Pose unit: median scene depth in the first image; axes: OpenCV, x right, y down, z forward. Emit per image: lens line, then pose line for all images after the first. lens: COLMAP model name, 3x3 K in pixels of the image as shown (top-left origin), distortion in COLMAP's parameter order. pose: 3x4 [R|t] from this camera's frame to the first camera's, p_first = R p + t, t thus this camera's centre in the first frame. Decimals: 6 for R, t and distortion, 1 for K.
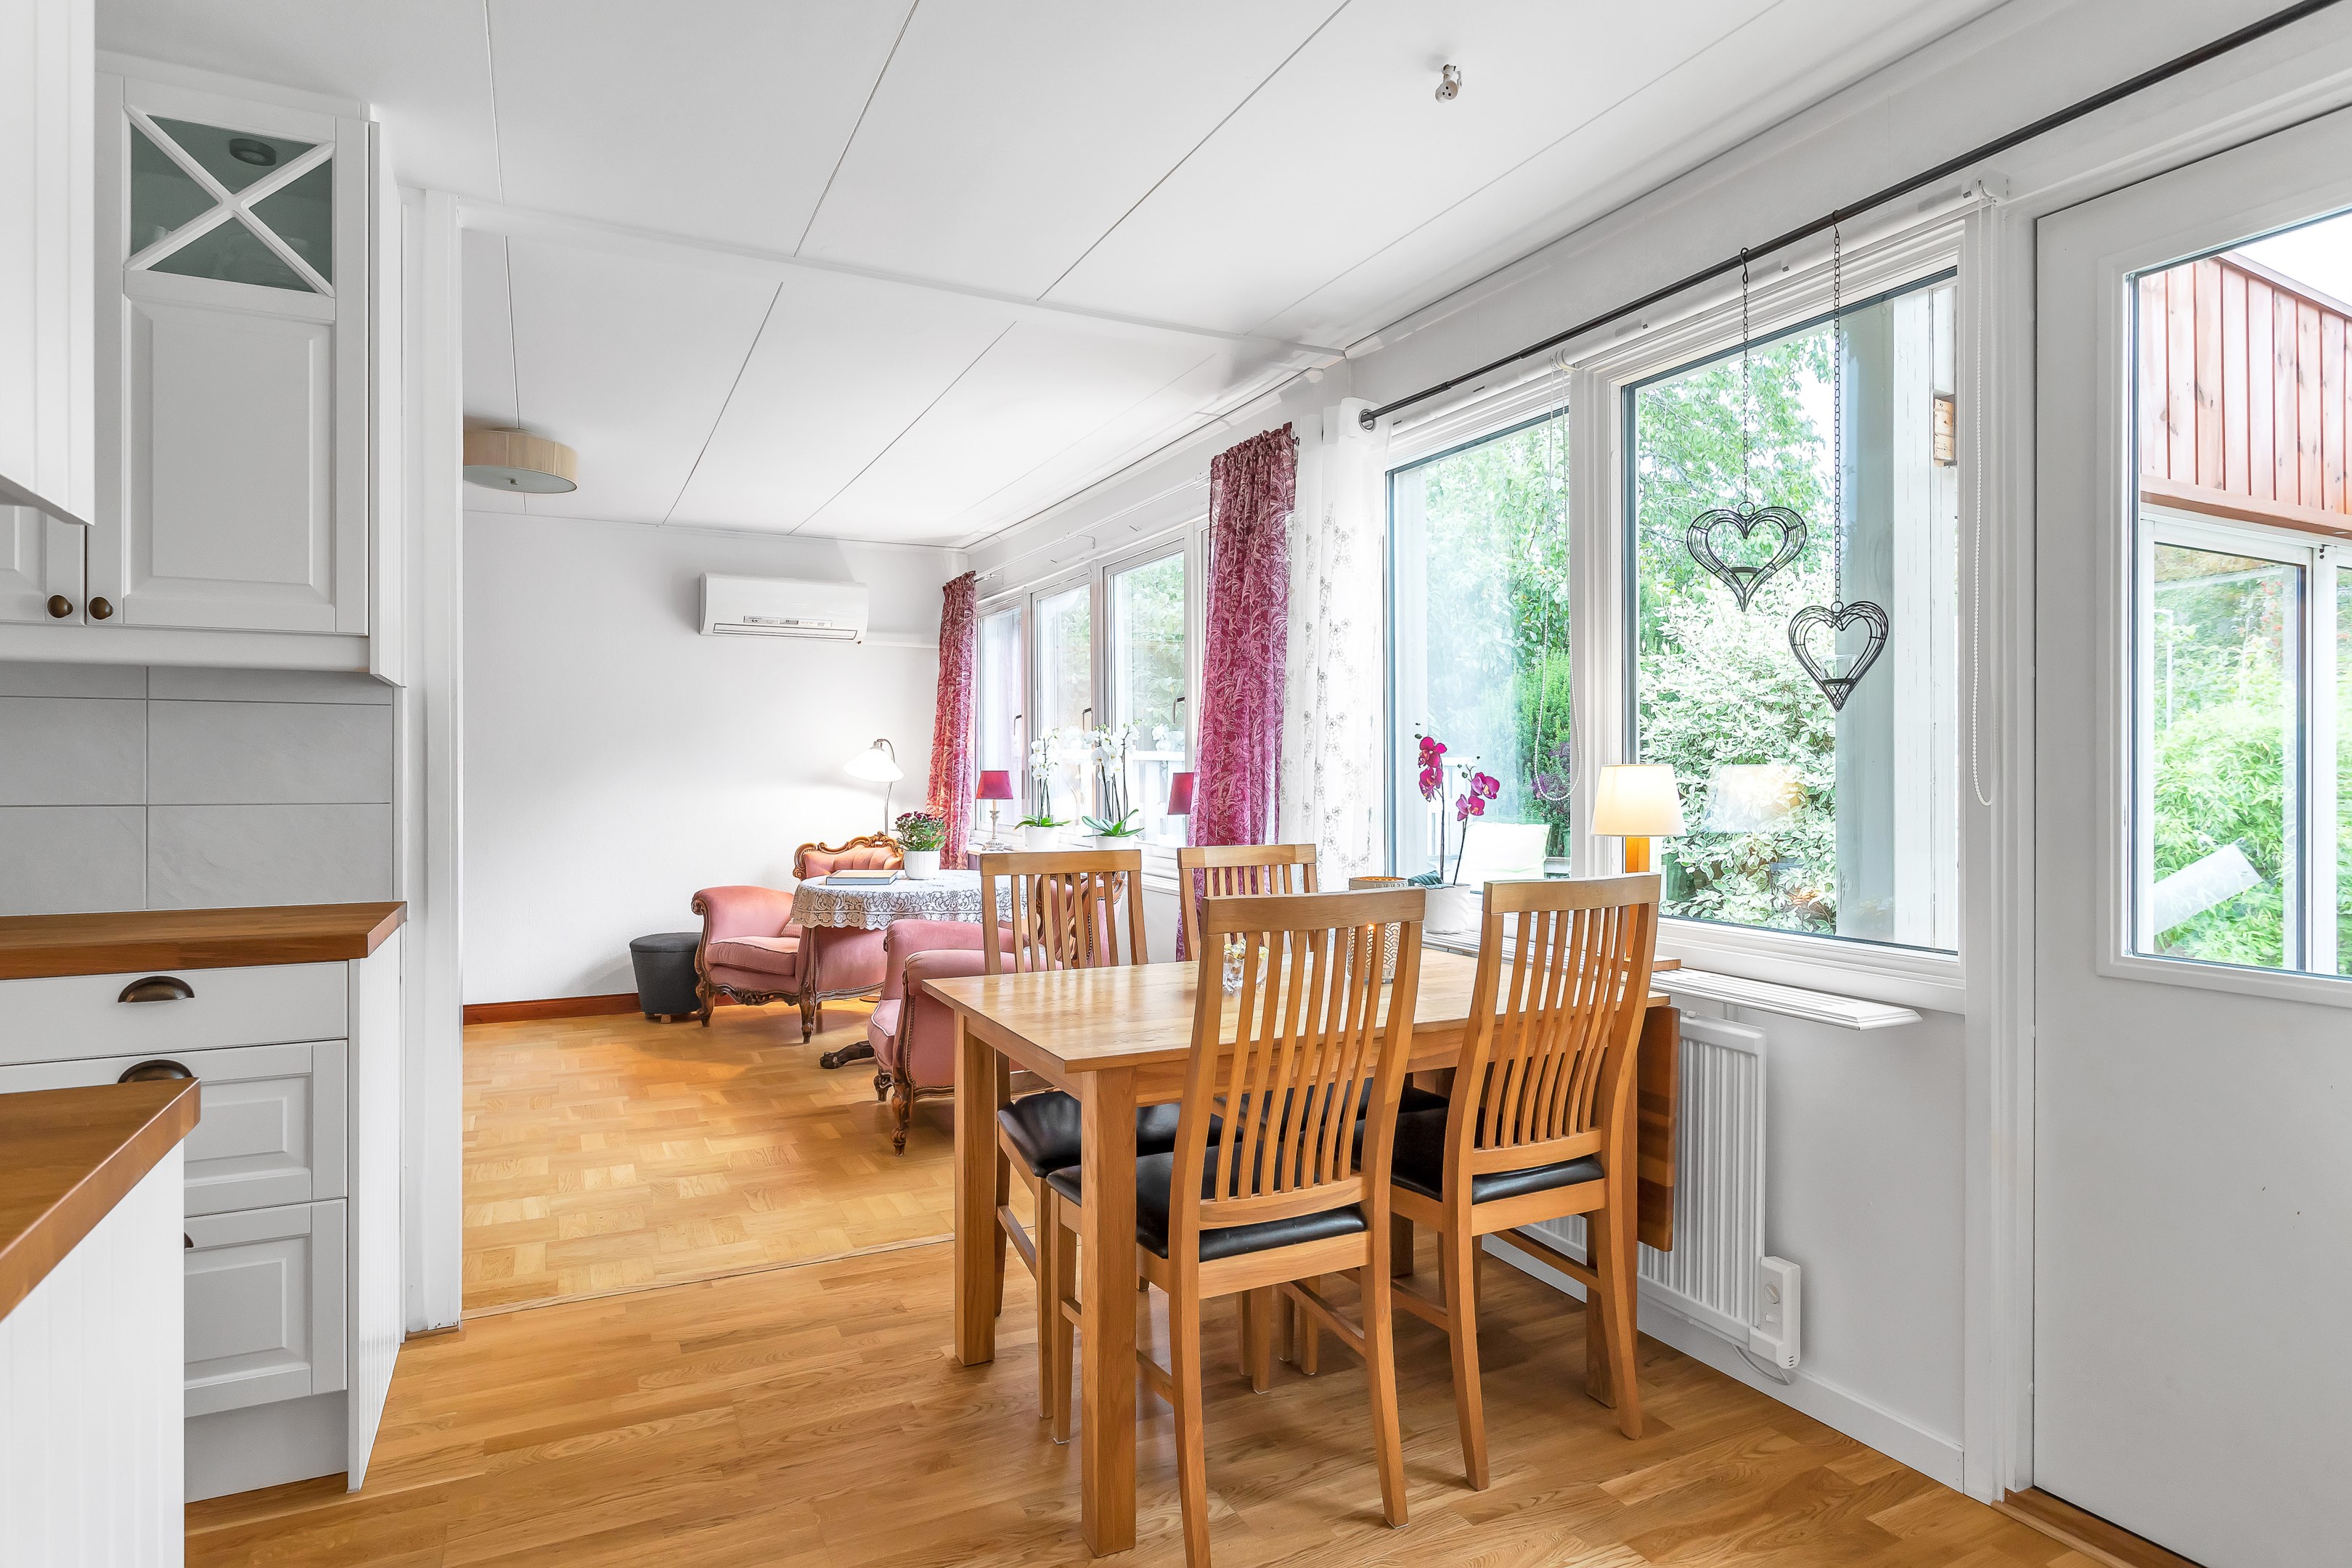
lens RADIAL K [[1282.5, 0, 1182.5], [0, 1282.5, 746.0], [0, 0, 1]] dist [-0.000381, 0.000635]
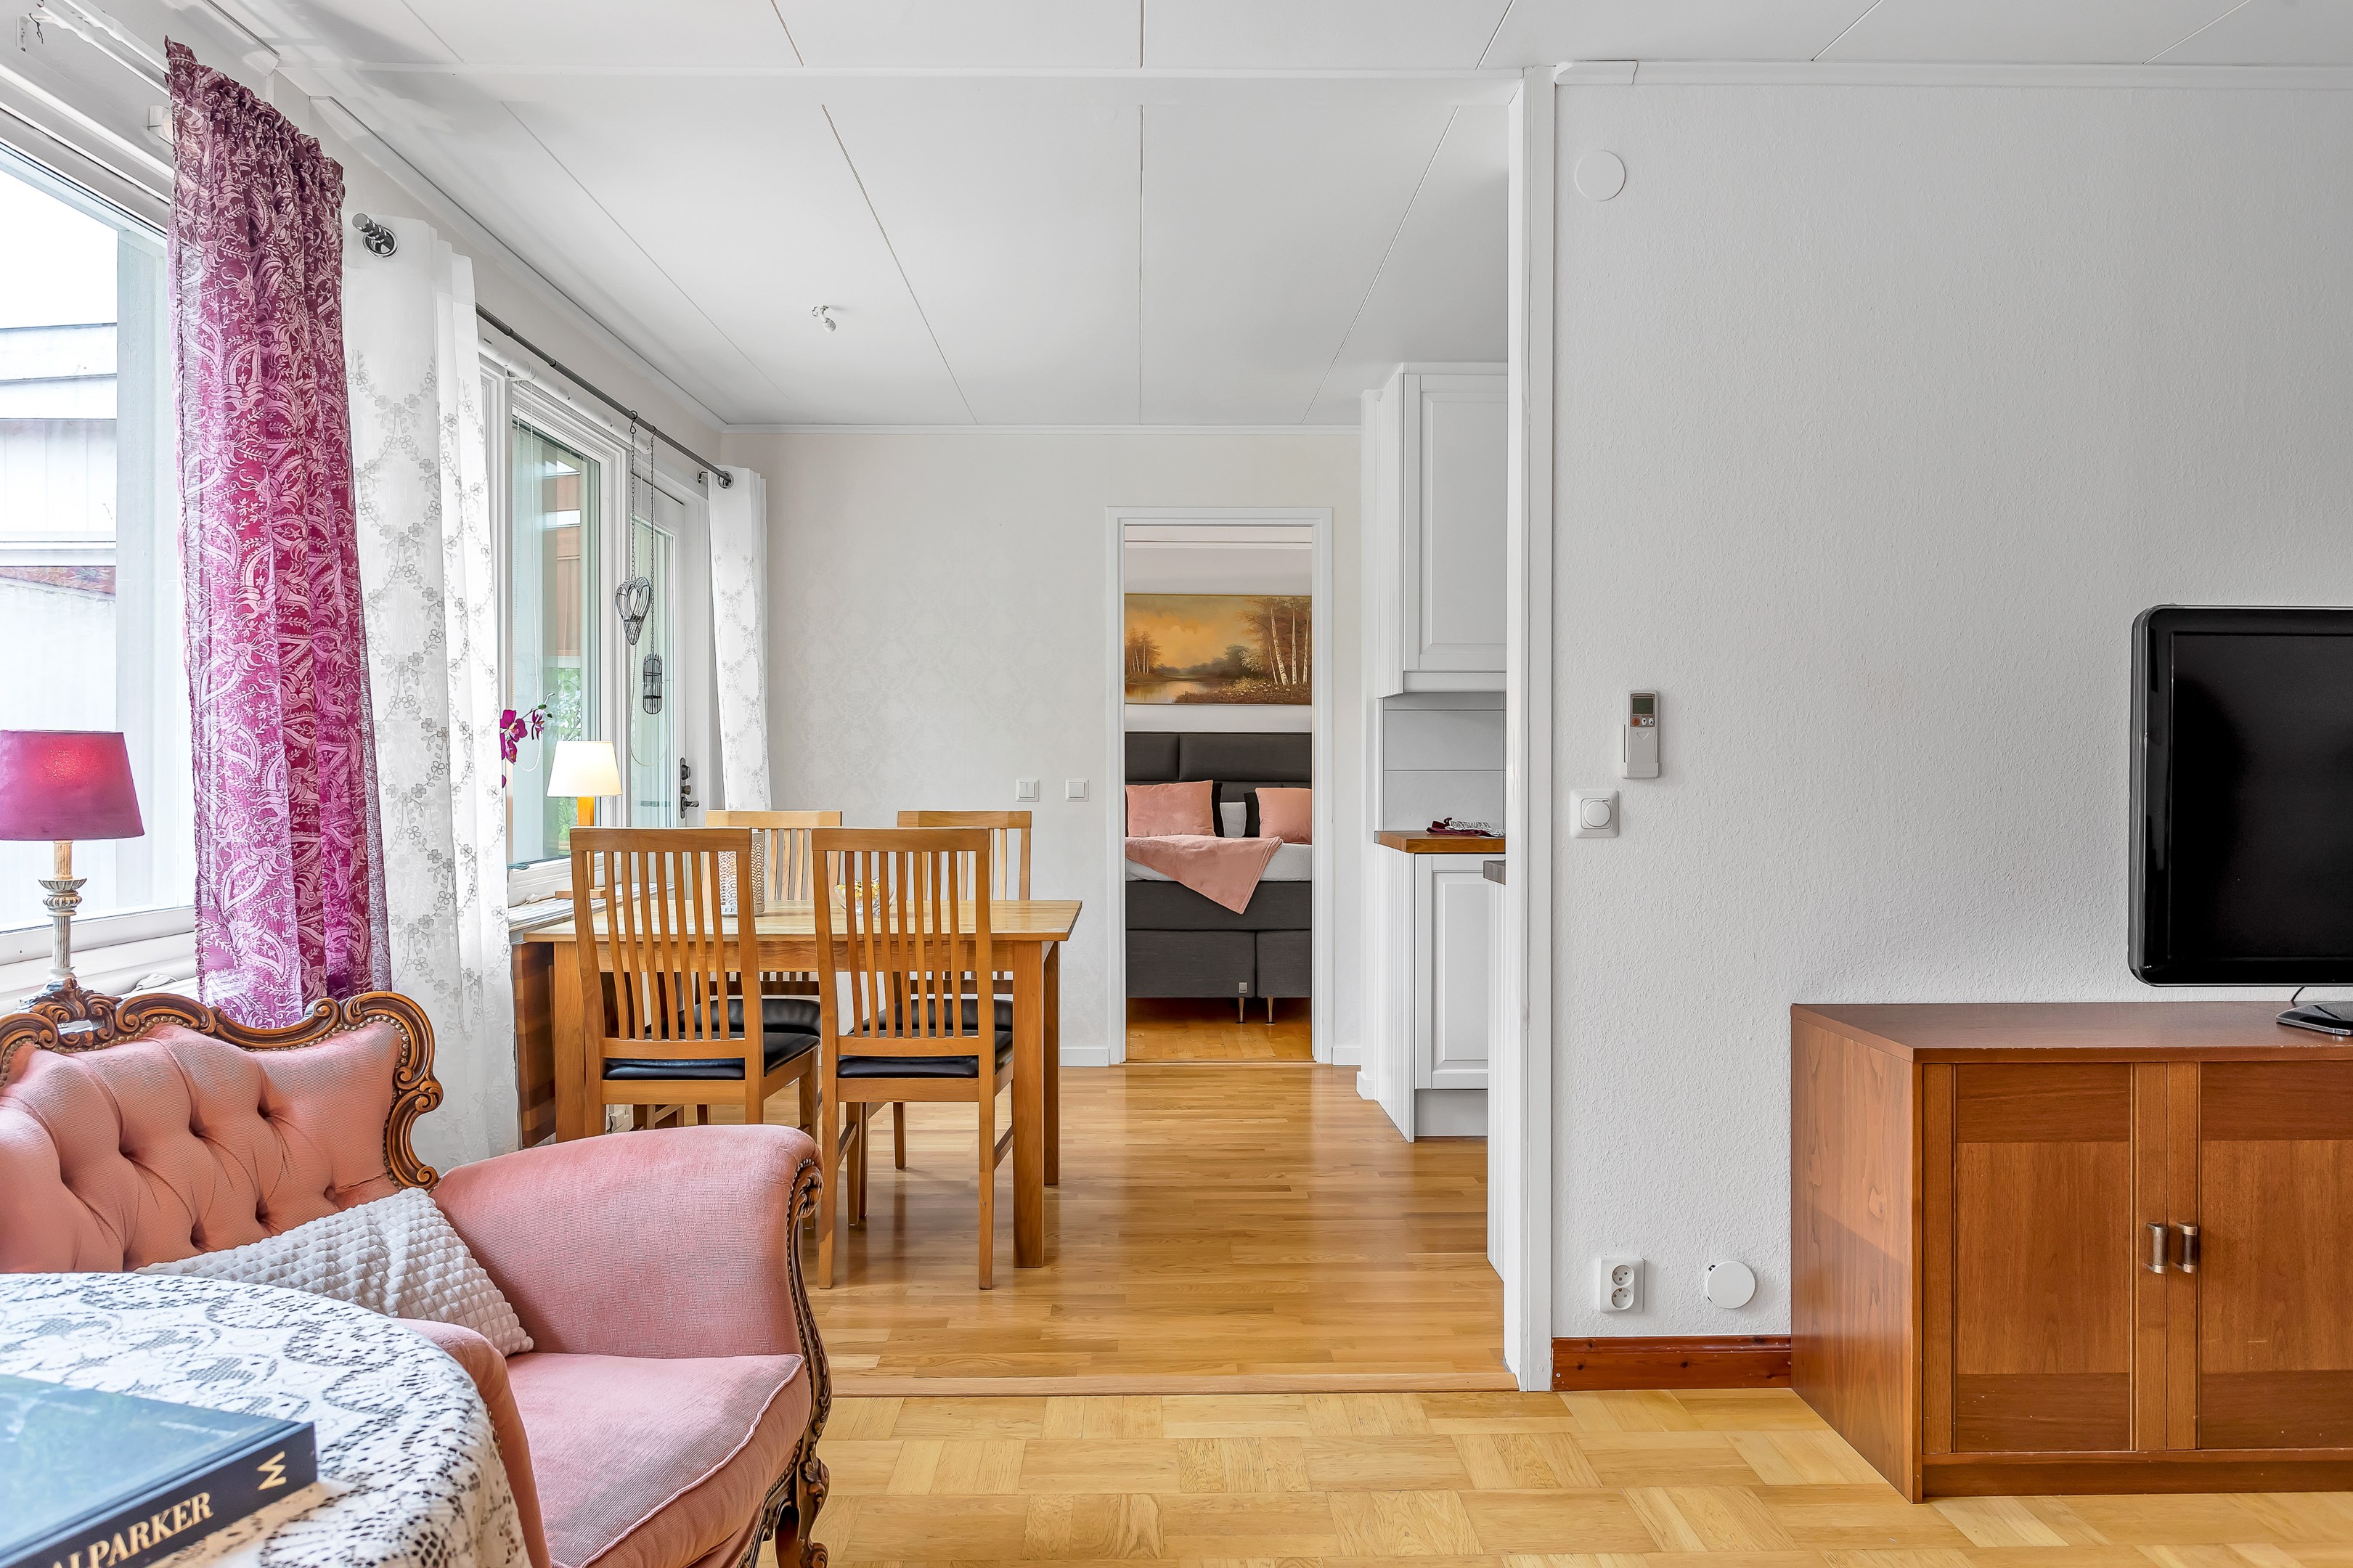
lens RADIAL K [[1572.8, 0, 1177.6], [0, 1572.8, 767.8], [0, 0, 1]] dist [-0.001602, 0.002440]
pose [[-0.907742, 0.002197, 0.419523, -0.822248], [-0.004602, 0.999874, -0.015193, 0.058603], [-0.419503, -0.015722, -0.907618, 2.107788]]
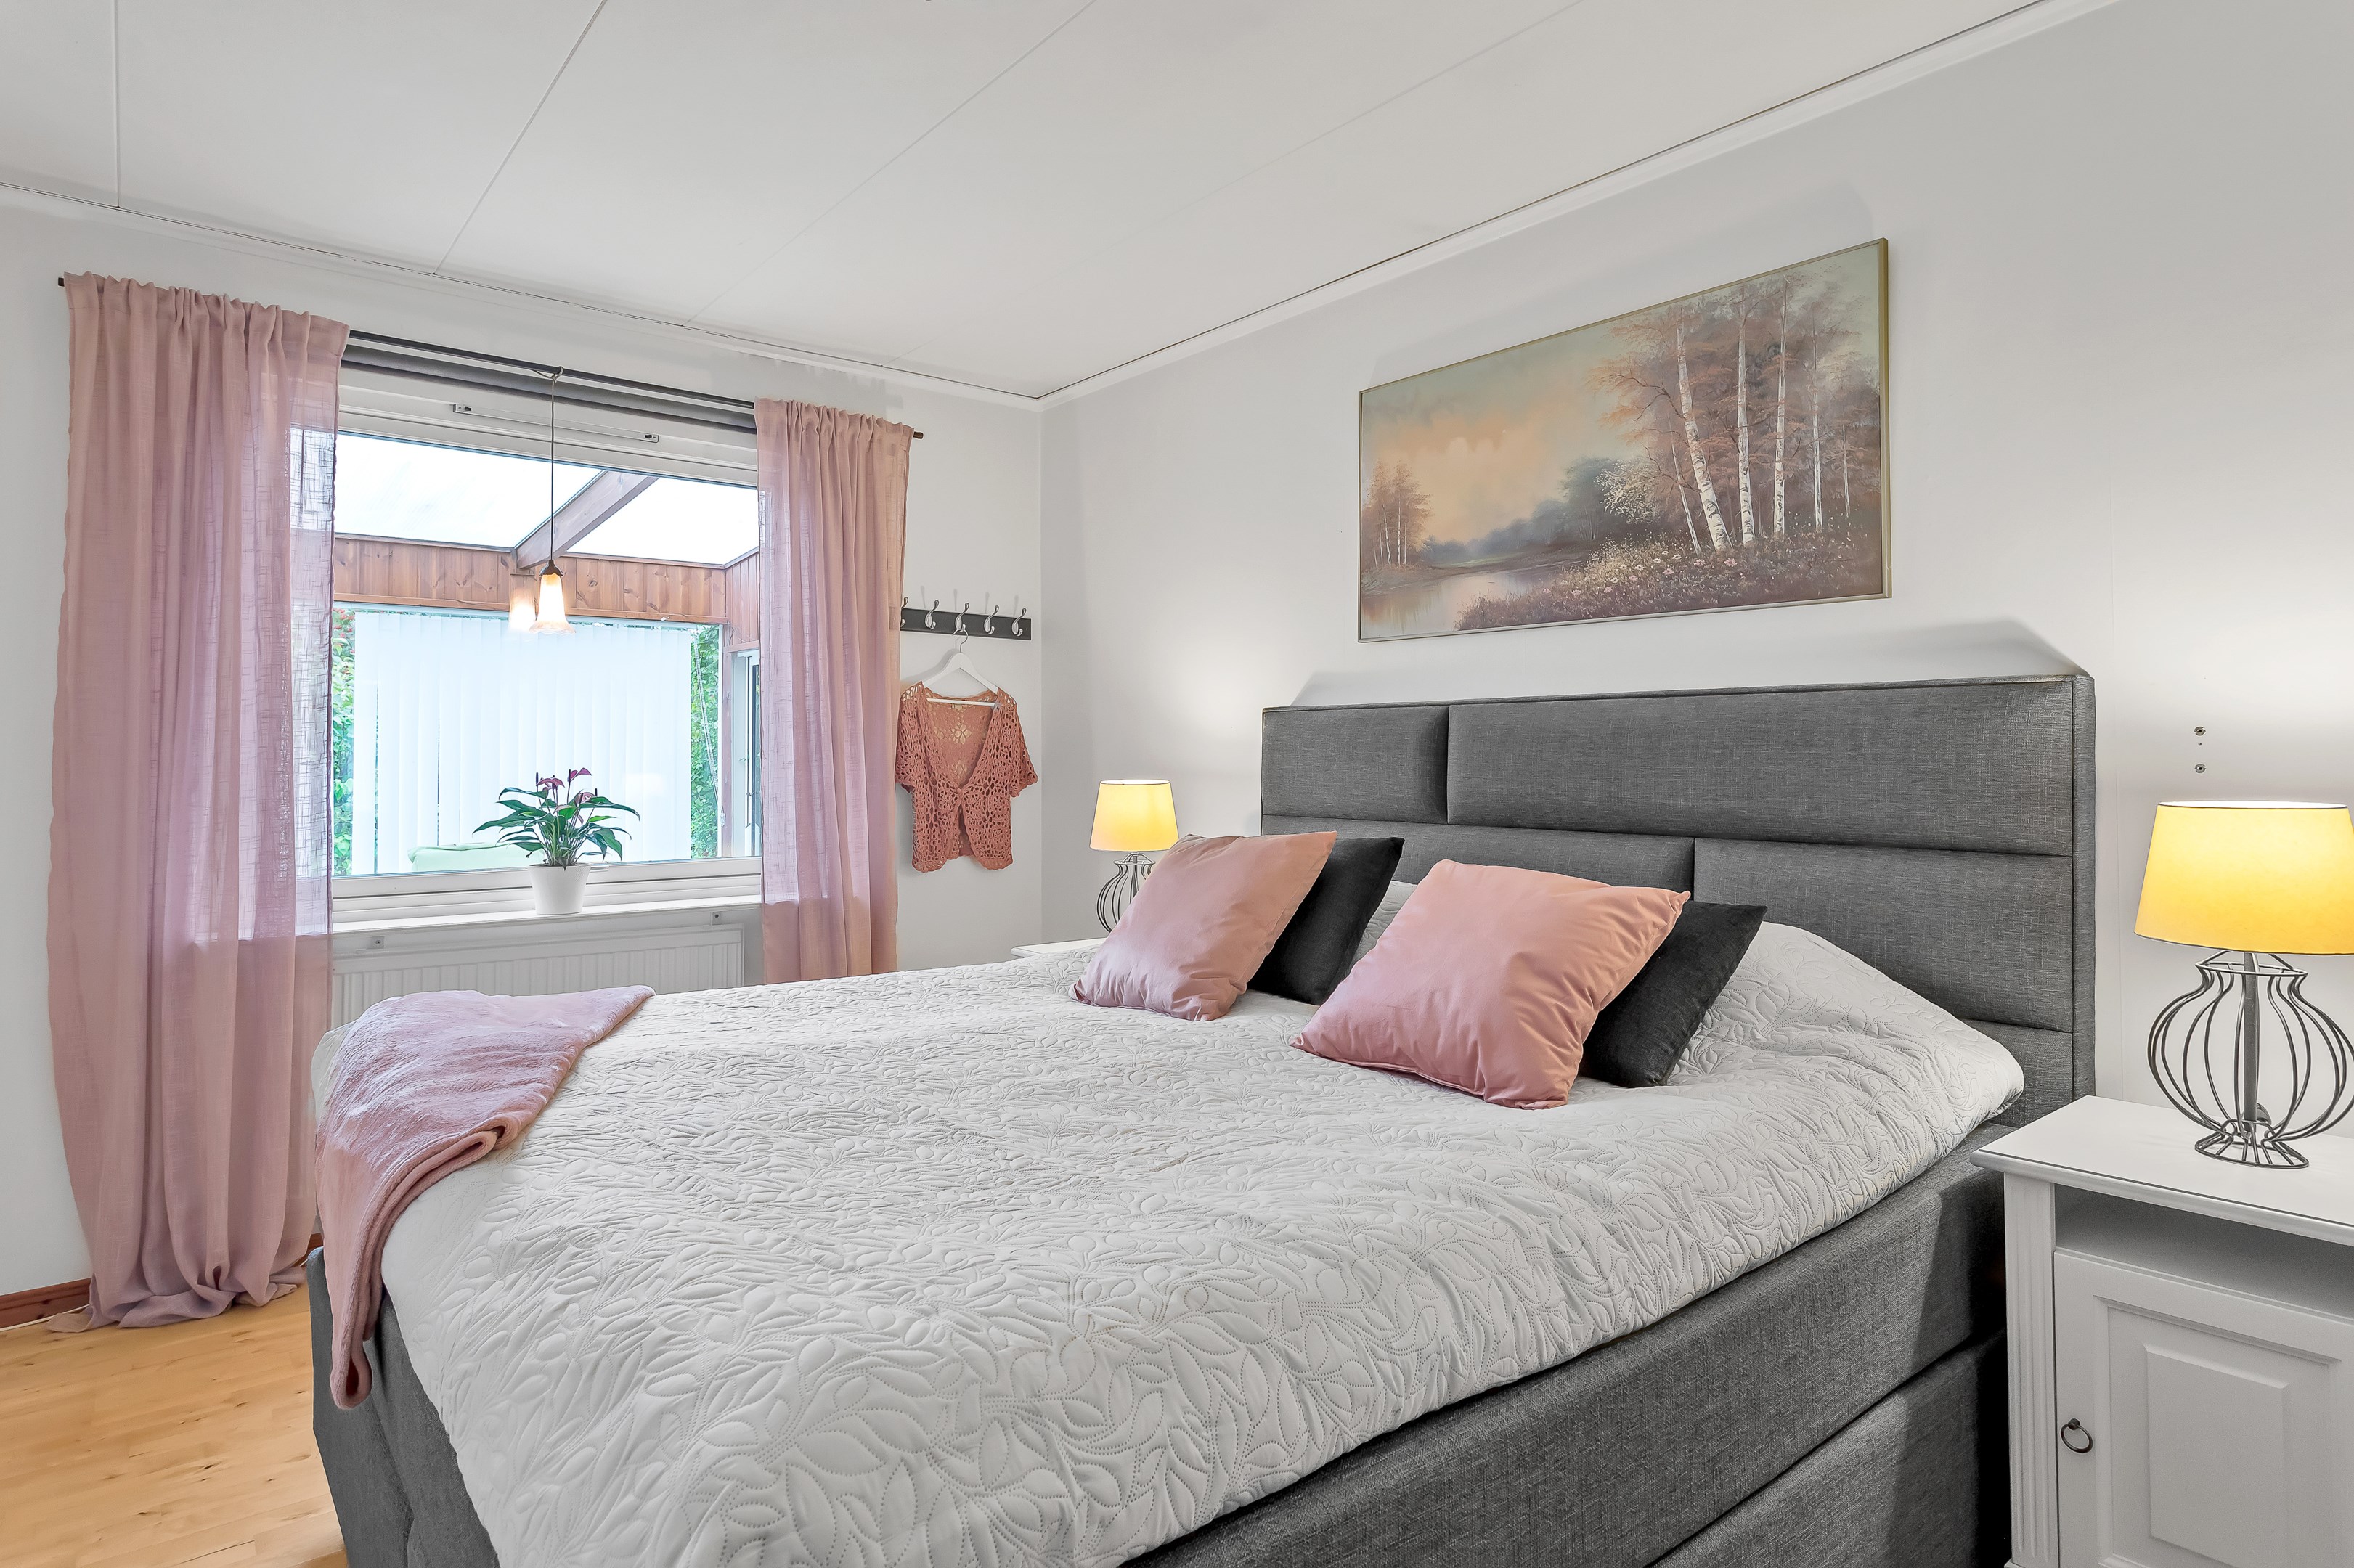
lens RADIAL K [[1283.5, 0, 1183.5], [0, 1283.5, 746.0], [0, 0, 1]] dist [-0.000381, 0.000635]
pose [[-0.228191, 0.014860, 0.973503, -0.439995], [-0.013005, 0.999748, -0.018309, -0.005578], [-0.973530, -0.016838, -0.227940, -0.391098]]
